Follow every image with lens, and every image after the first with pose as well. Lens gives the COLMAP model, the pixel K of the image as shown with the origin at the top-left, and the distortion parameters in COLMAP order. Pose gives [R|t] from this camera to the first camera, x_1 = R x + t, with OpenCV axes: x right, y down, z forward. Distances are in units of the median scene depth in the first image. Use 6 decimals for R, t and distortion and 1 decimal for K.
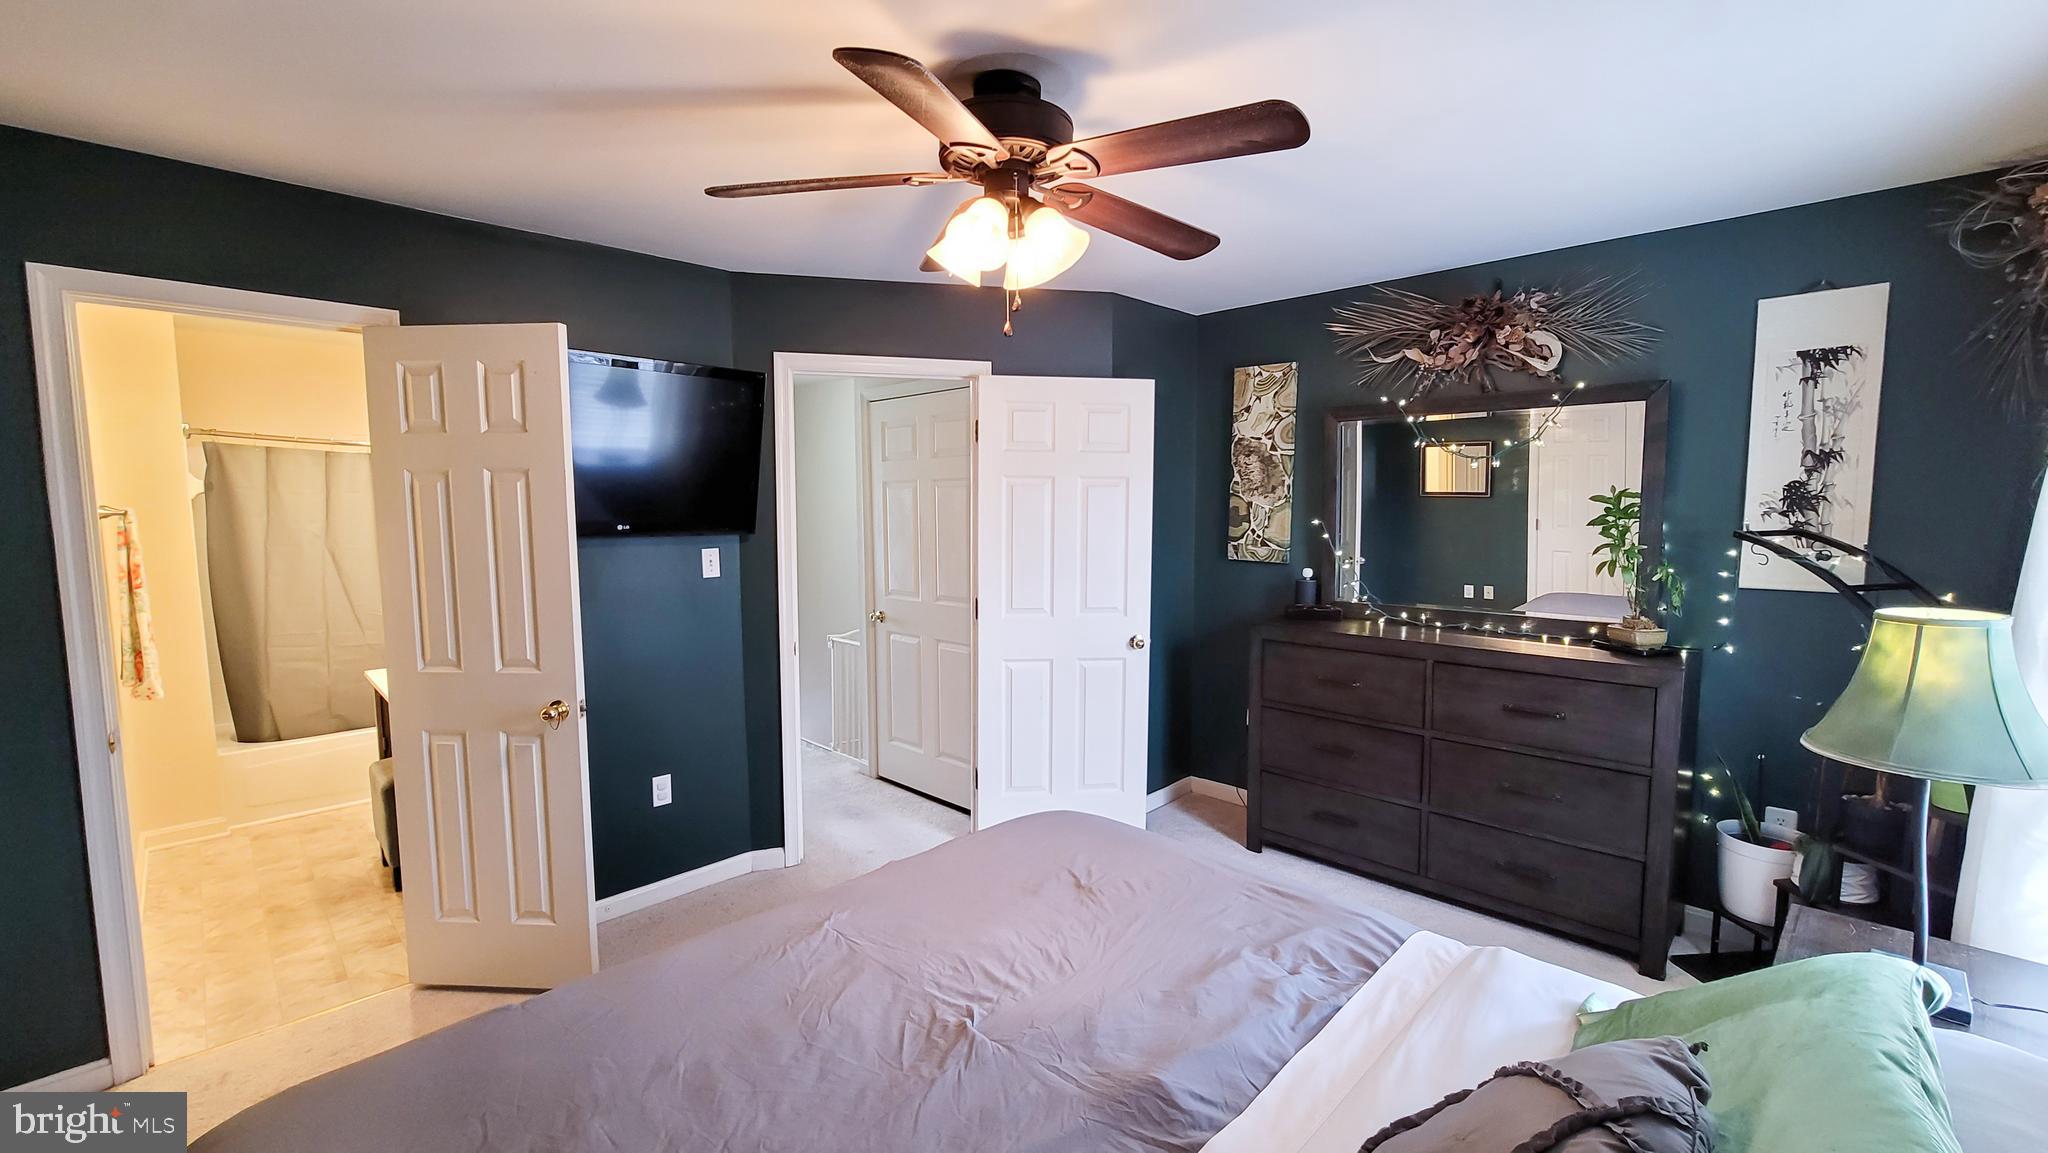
lens RADIAL K [[833.1, 0, 1024.0], [0, 833.1, 576.5], [0, 0, 1]] dist [0.000286, -0.000095]
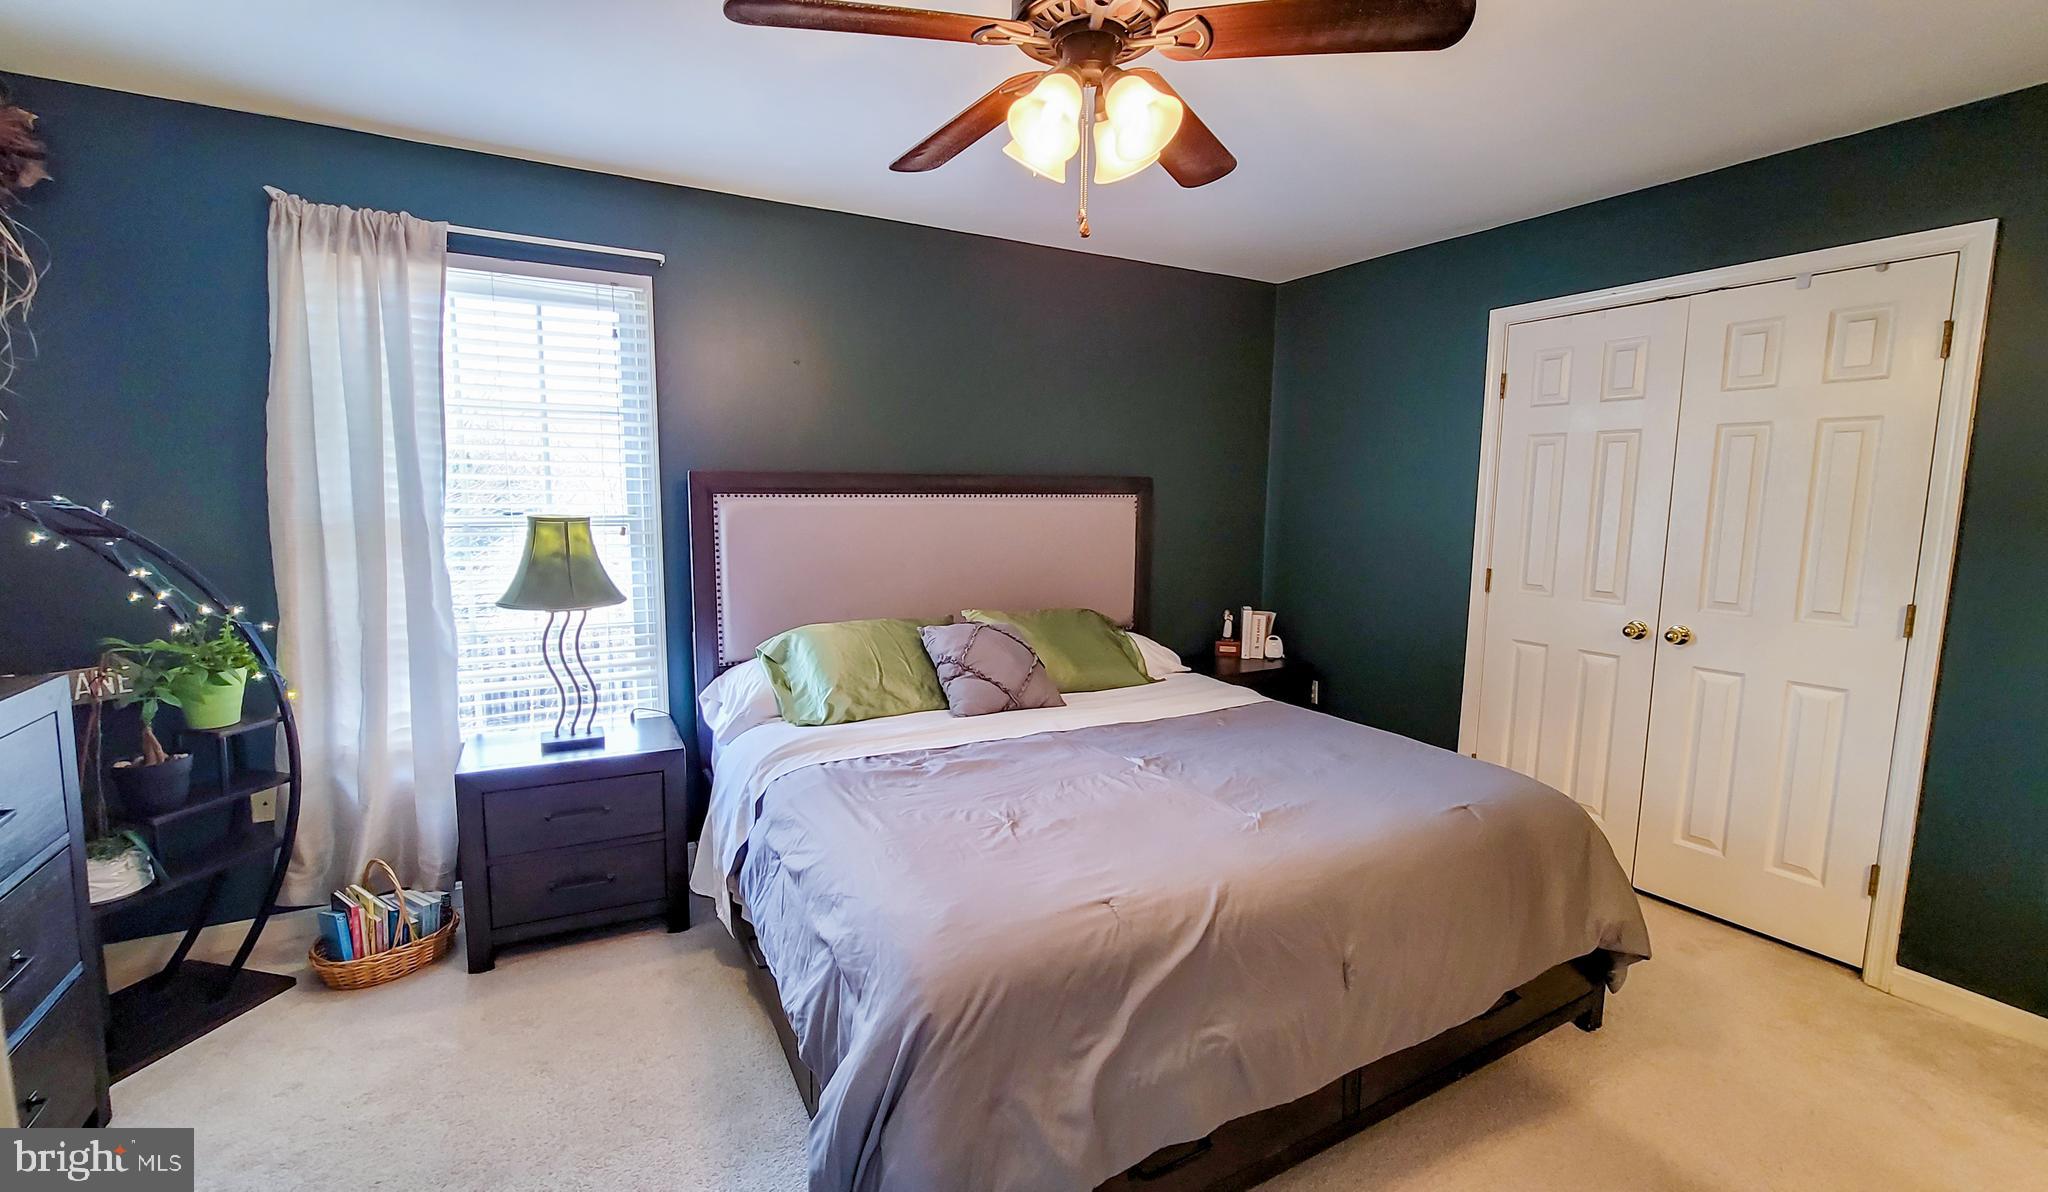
lens RADIAL K [[877.2, 0, 976.1], [0, 877.2, 592.3], [0, 0, 1]] dist [-0.000979, 0.000172]
pose [[-0.942906, -0.043356, 0.330225, -0.111771], [0.024356, 0.979860, 0.198194, -0.057804], [-0.332167, 0.194922, -0.922860, 1.035177]]
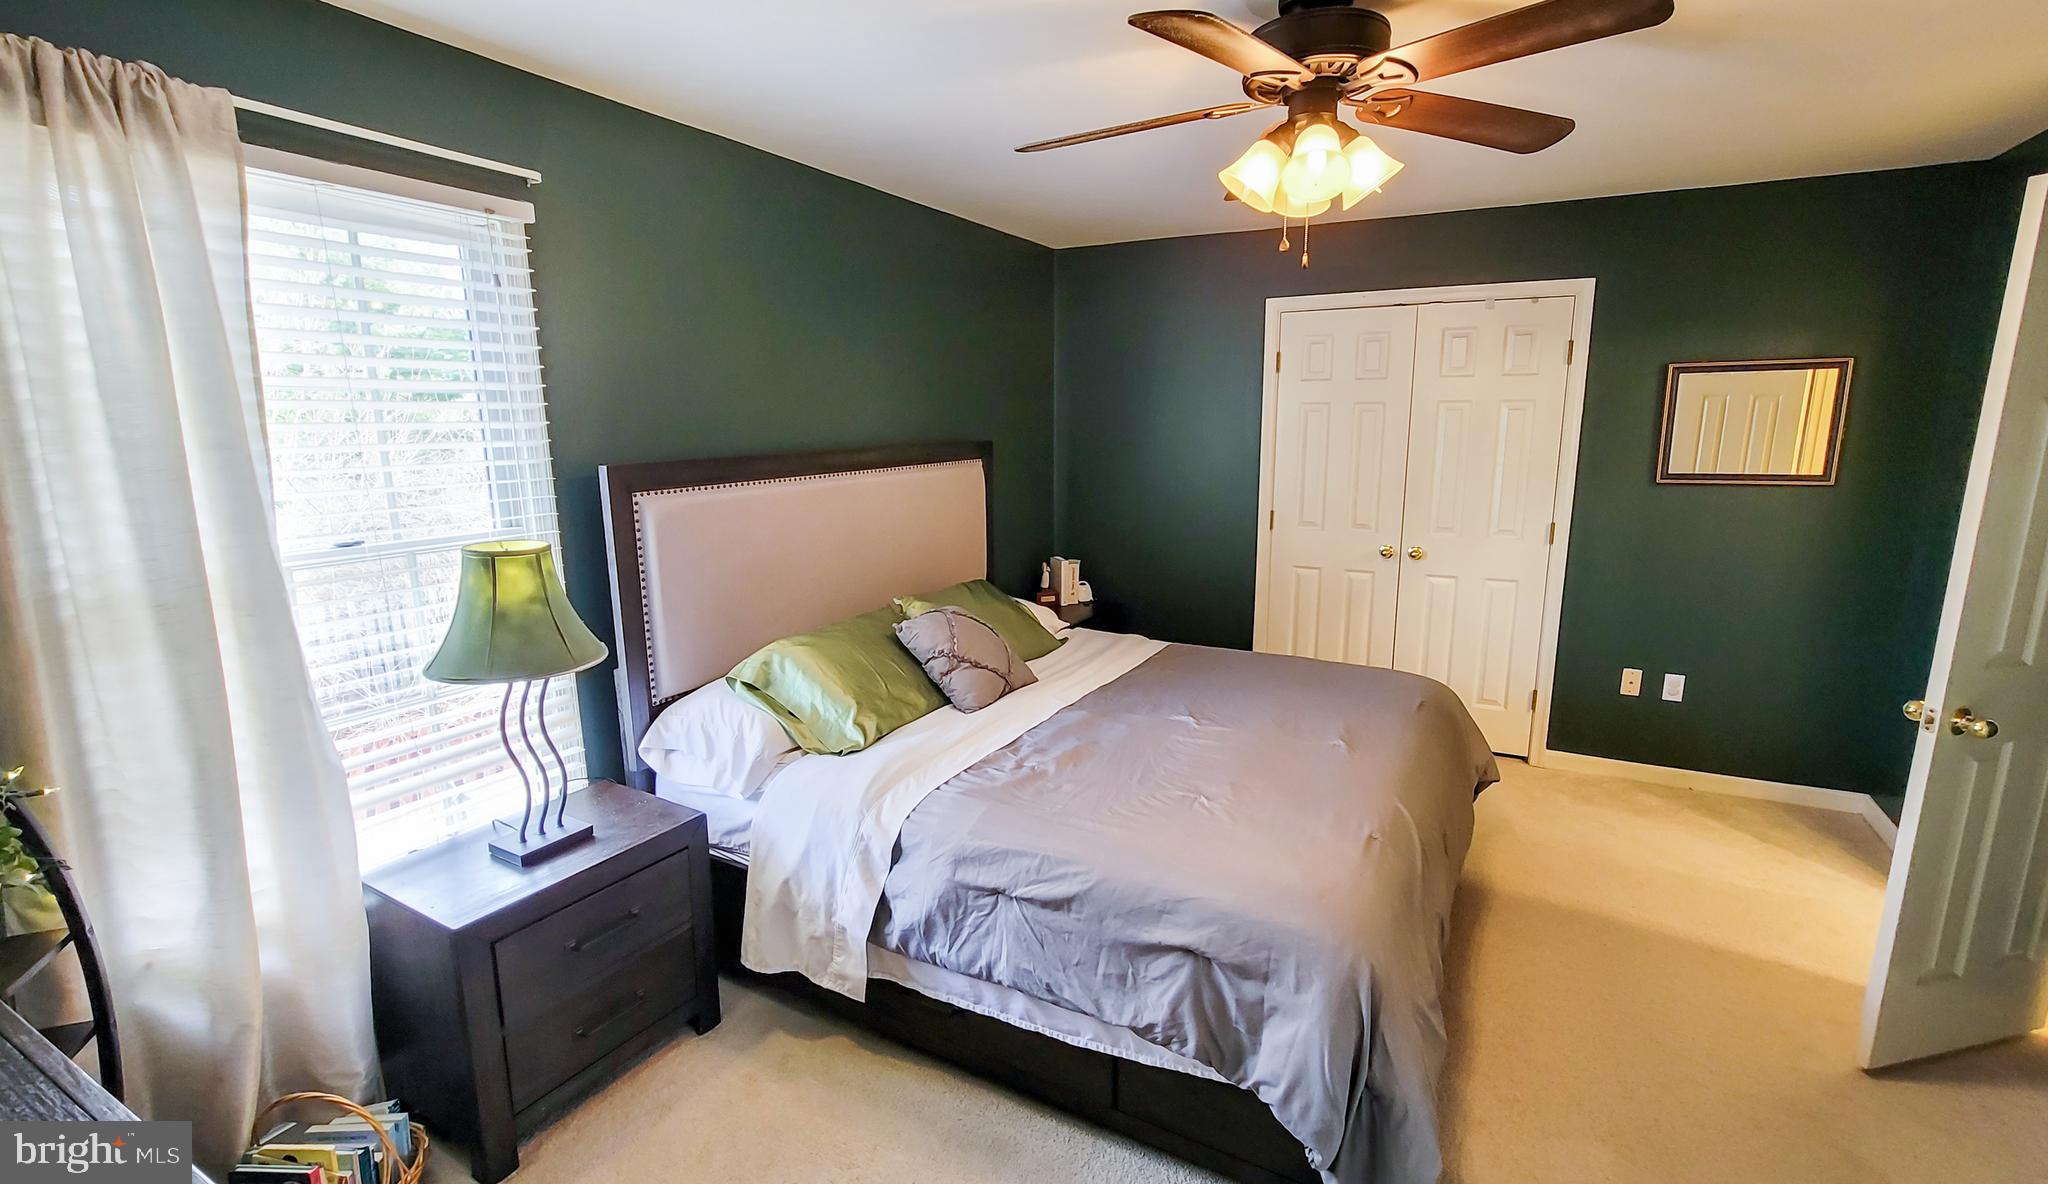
lens RADIAL K [[925.1, 0, 1024.0], [0, 925.1, 592.0], [0, 0, 1]] dist [0.000060, 0.000059]
pose [[-0.967078, 0.060162, -0.247265, 0.319789], [-0.010813, 0.961061, 0.276125, -0.116730], [0.254249, 0.269708, -0.928771, 1.069316]]
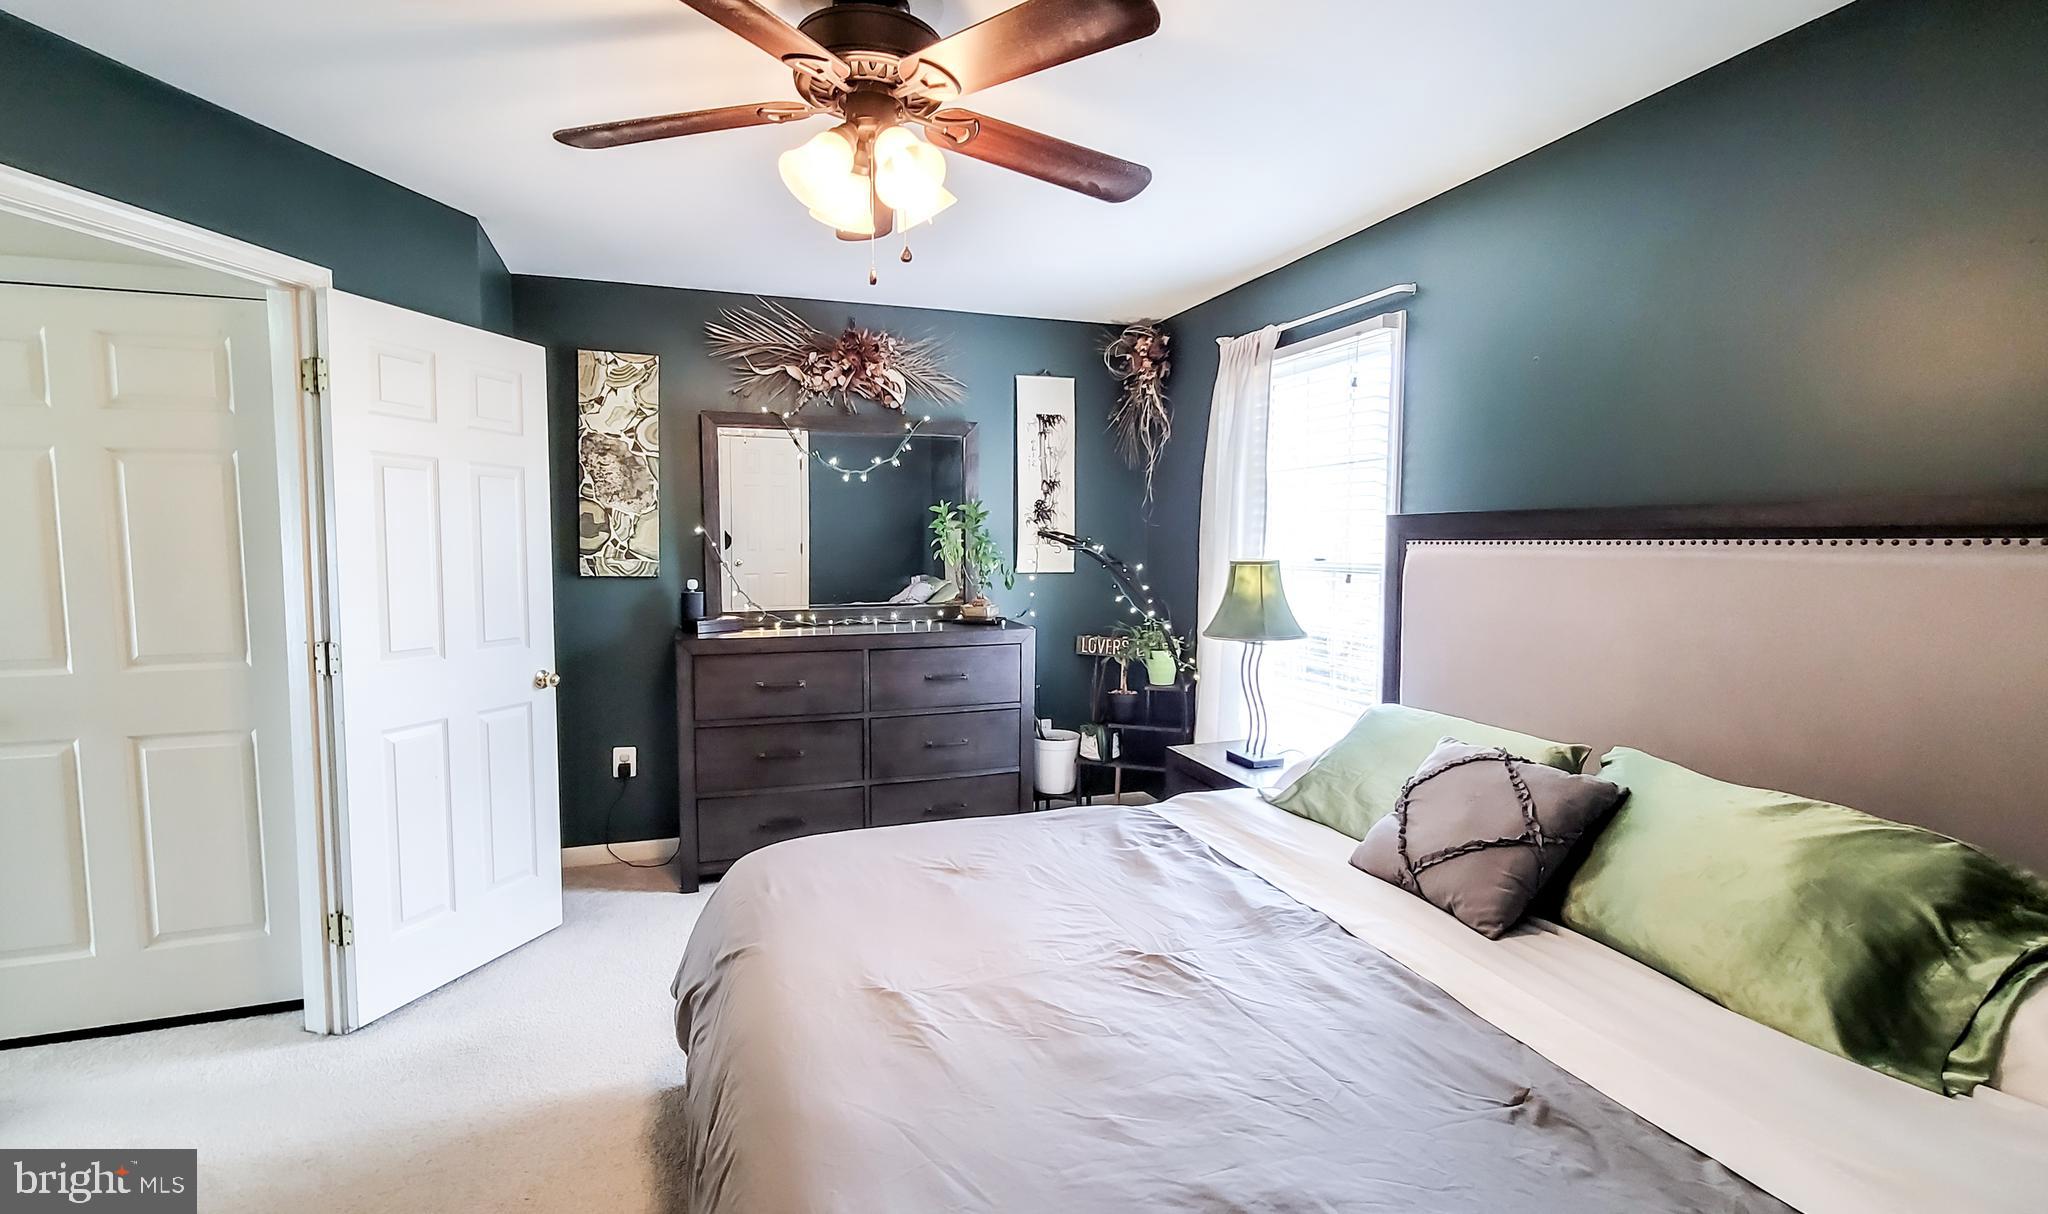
lens RADIAL K [[898.2, 0, 1016.9], [0, 898.2, 606.2], [0, 0, 1]] dist [-0.001232, 0.000639]
pose [[0.459498, -0.061796, 0.886027, -0.426262], [0.078136, 0.996521, 0.028981, 0.021034], [-0.884735, 0.055914, 0.462728, 0.230384]]
